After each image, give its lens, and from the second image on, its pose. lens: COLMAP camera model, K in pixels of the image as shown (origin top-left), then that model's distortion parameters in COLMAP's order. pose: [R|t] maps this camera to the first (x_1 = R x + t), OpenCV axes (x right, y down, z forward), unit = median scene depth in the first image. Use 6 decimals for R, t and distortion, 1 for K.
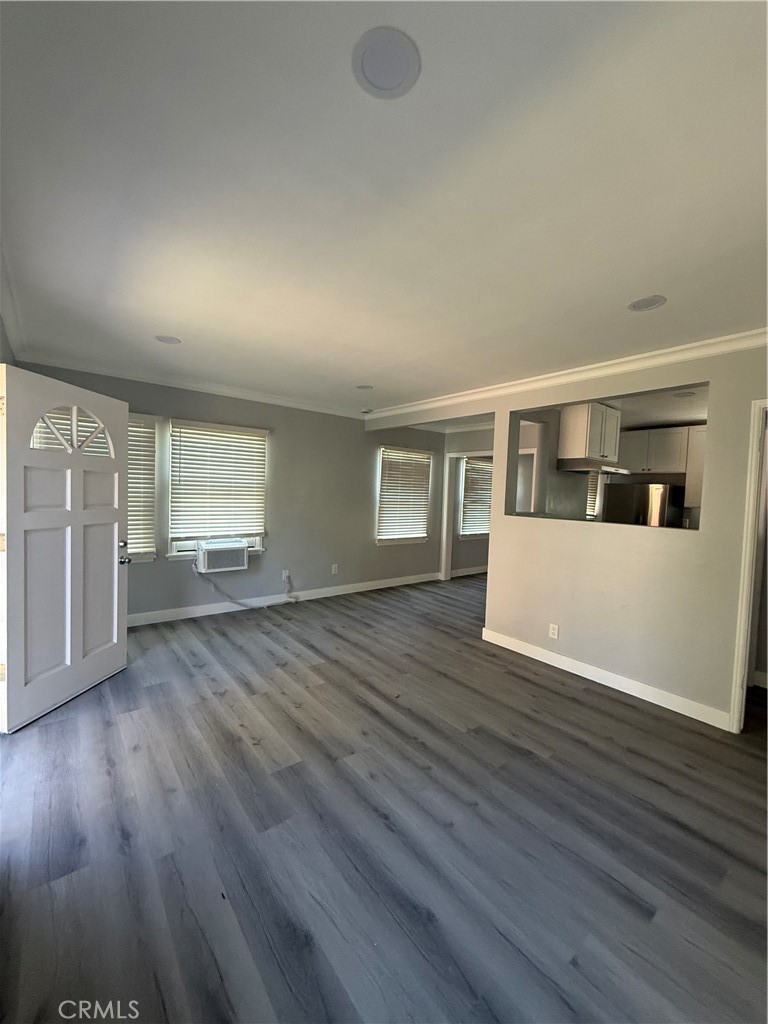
lens RADIAL K [[408.4, 0, 383.3], [0, 408.4, 510.7], [0, 0, 1]] dist [-0.001352, -0.000600]
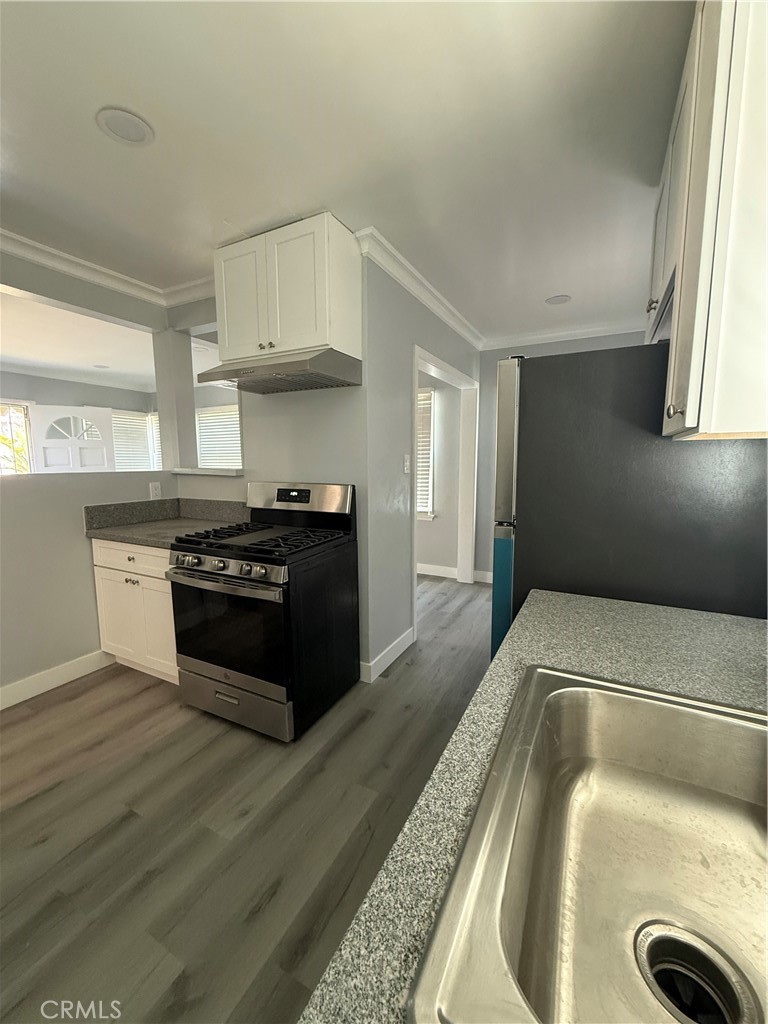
lens RADIAL K [[408.4, 0, 383.3], [0, 408.4, 510.7], [0, 0, 1]] dist [-0.001352, -0.000600]
pose [[0.397735, 0.072083, -0.914664, 1.439856], [-0.023384, 0.997382, 0.068433, 0.031003], [0.917202, -0.005829, 0.398379, 1.297083]]
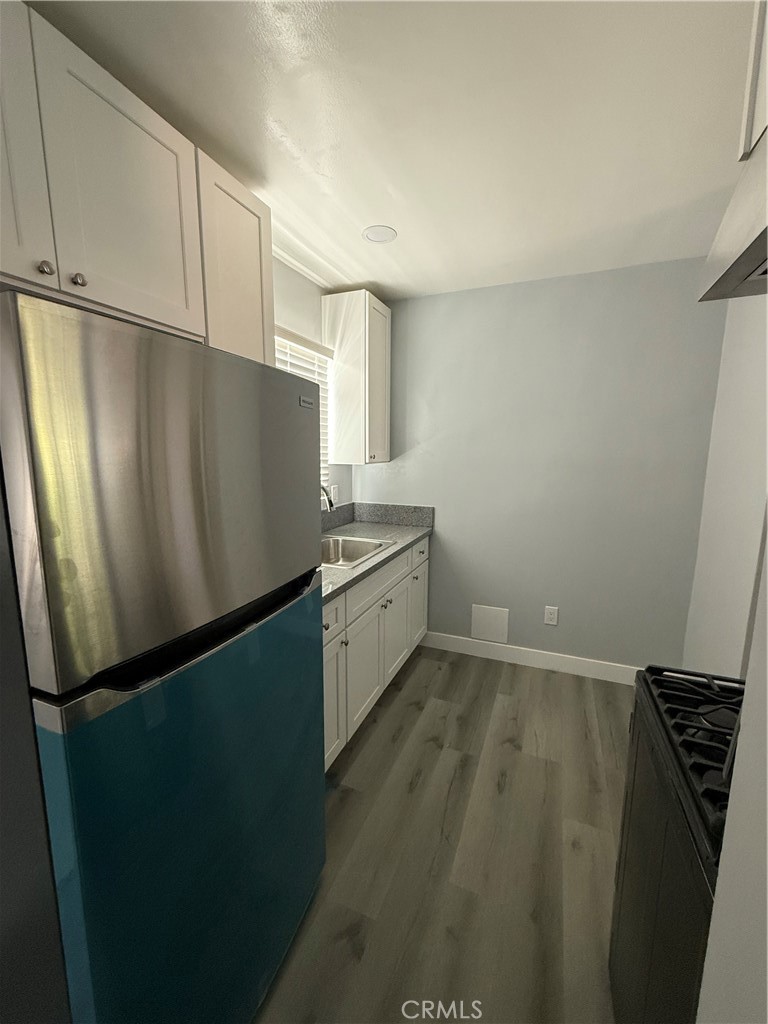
lens RADIAL K [[408.4, 0, 383.3], [0, 408.4, 510.7], [0, 0, 1]] dist [-0.001352, -0.000600]
pose [[-0.475875, -0.167986, 0.863321, 0.723337], [0.018950, 0.979404, 0.201019, -0.059255], [-0.879309, 0.112020, -0.462891, 1.709955]]
